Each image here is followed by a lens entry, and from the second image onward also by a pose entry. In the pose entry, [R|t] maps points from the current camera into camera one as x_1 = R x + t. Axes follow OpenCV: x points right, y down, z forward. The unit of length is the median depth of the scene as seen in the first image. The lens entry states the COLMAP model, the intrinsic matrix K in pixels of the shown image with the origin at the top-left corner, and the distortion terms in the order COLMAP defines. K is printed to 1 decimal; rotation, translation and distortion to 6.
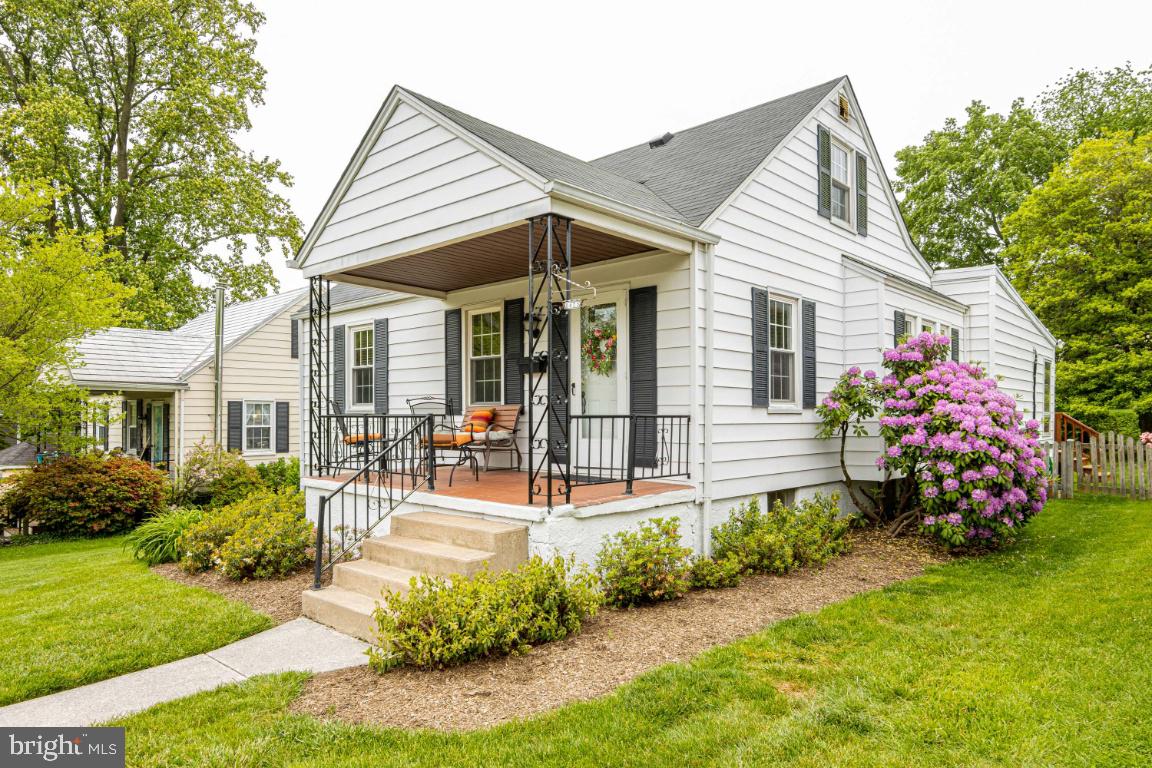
lens RADIAL K [[719.6, 0, 563.0], [0, 719.6, 409.7], [0, 0, 1]] dist [-0.008055, 0.000932]
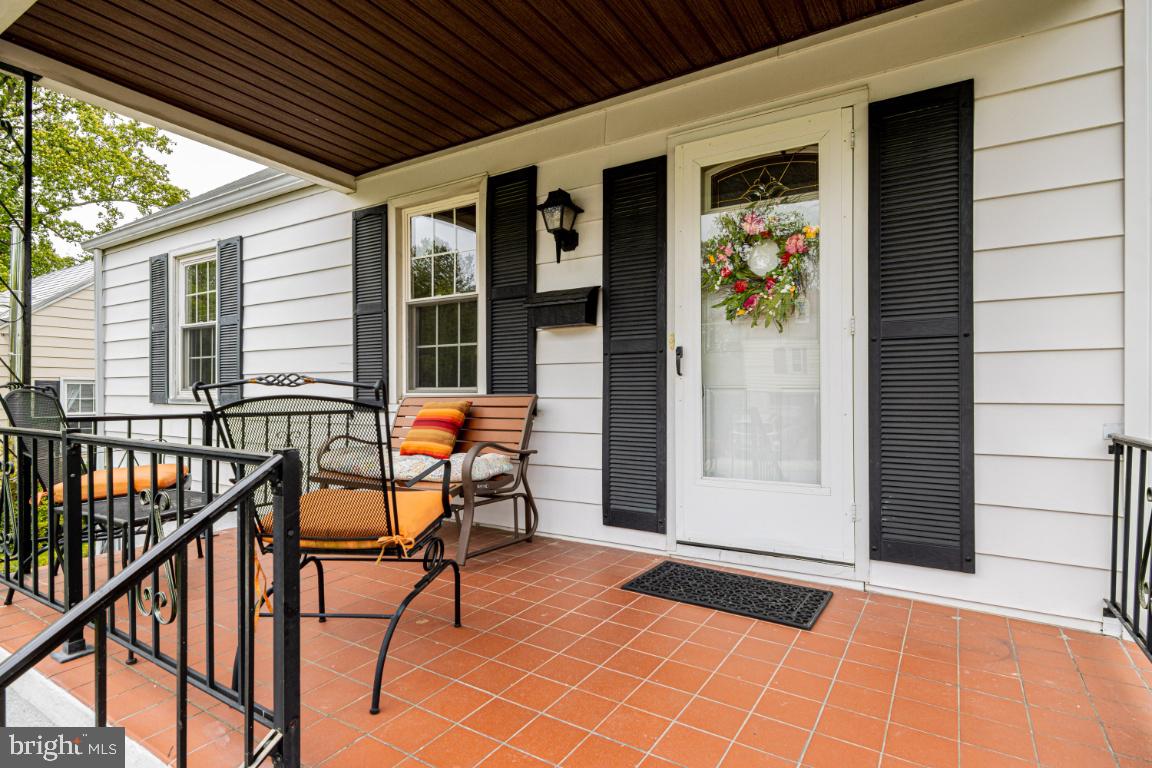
lens RADIAL K [[511.9, 0, 584.0], [0, 511.9, 382.3], [0, 0, 1]] dist [0.009158, 0.000386]
pose [[0.965503, -0.000196, 0.260392, -0.101998], [0.001491, 0.999987, -0.004777, -0.012219], [-0.260387, 0.005001, 0.965491, 0.612904]]
